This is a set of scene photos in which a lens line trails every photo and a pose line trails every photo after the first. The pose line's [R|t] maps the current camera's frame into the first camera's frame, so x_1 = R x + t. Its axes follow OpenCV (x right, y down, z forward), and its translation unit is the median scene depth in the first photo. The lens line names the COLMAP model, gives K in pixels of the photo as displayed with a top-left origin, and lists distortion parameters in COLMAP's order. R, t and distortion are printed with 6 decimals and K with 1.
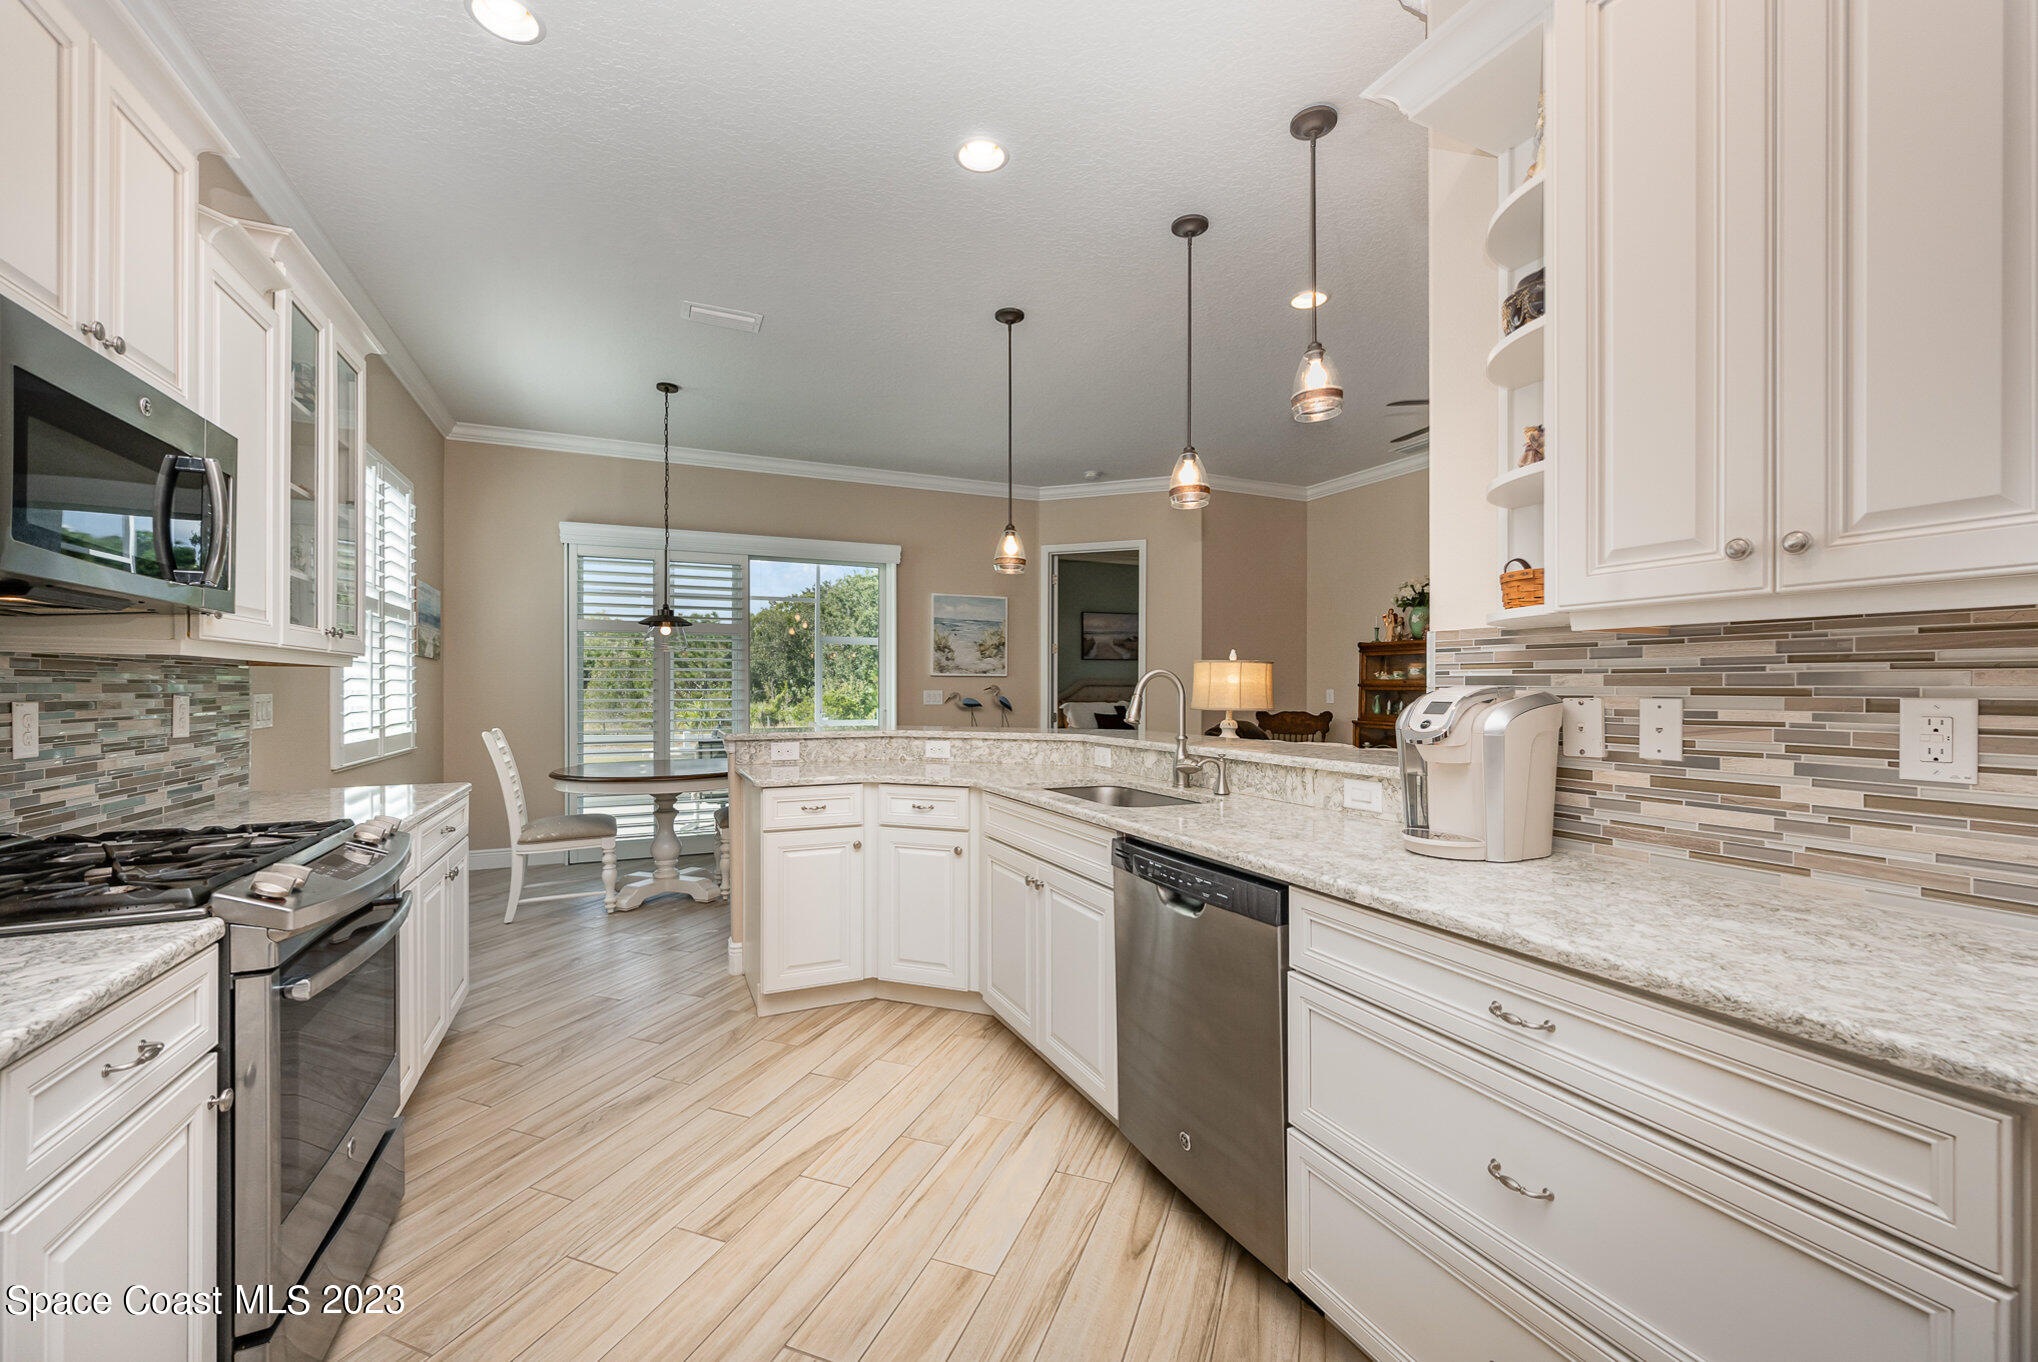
lens RADIAL K [[813.3, 0, 1019.0], [0, 813.3, 681.0], [0, 0, 1]] dist [0.000111, -0.000046]
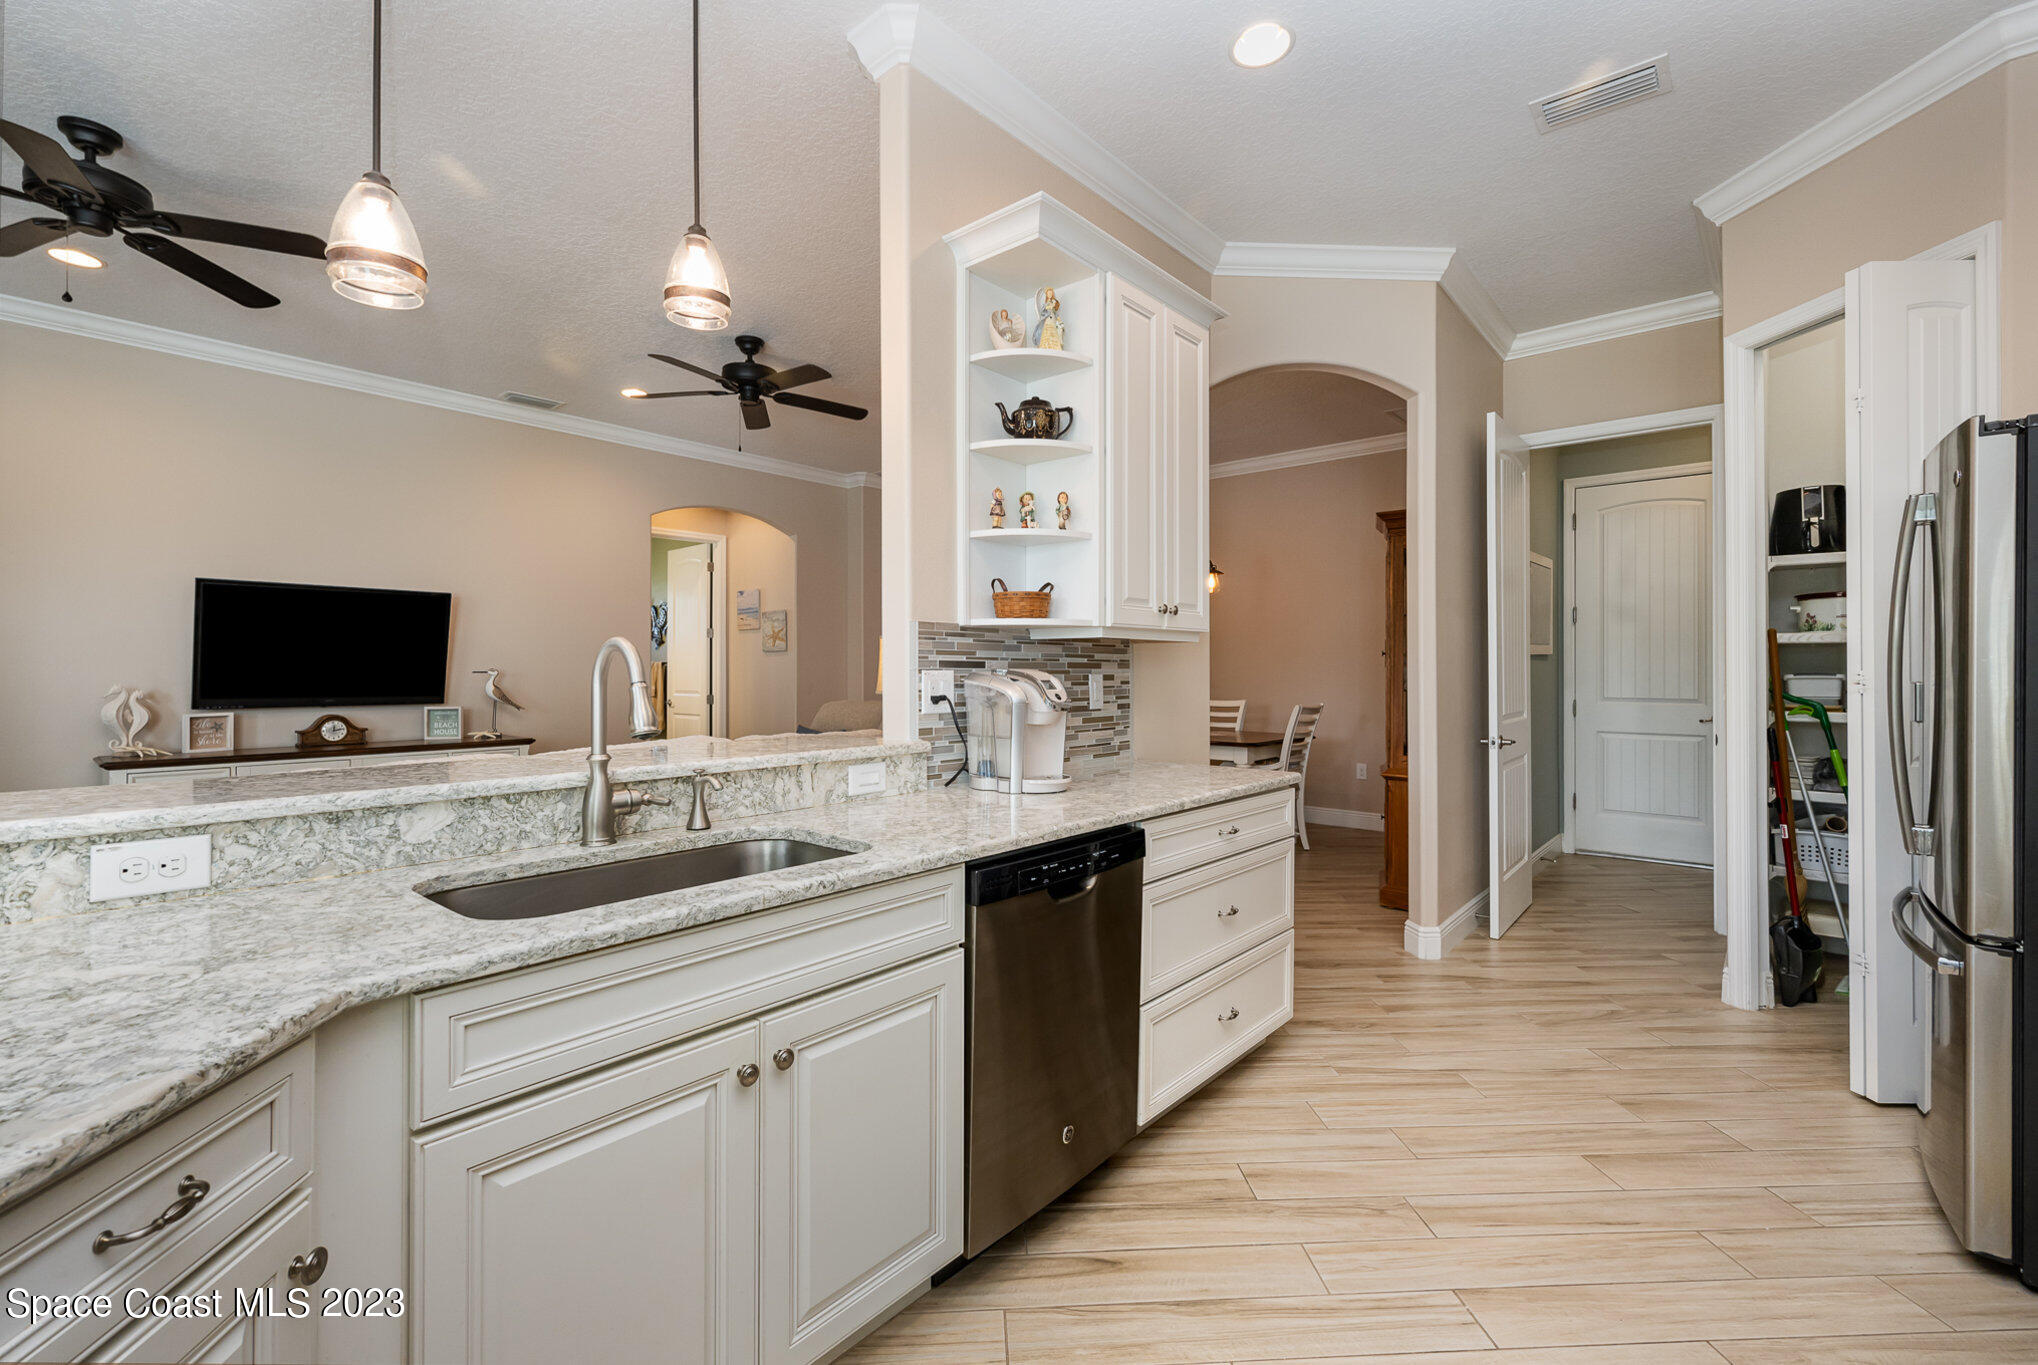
lens RADIAL K [[829.1, 0, 1019.0], [0, 829.1, 682.5], [0, 0, 1]] dist [-0.023248, 0.000006]
pose [[-0.393480, -0.015051, 0.919210, -0.666860], [-0.006195, 0.999887, 0.013720, 0.009231], [-0.919312, -0.000296, -0.393529, 1.412014]]
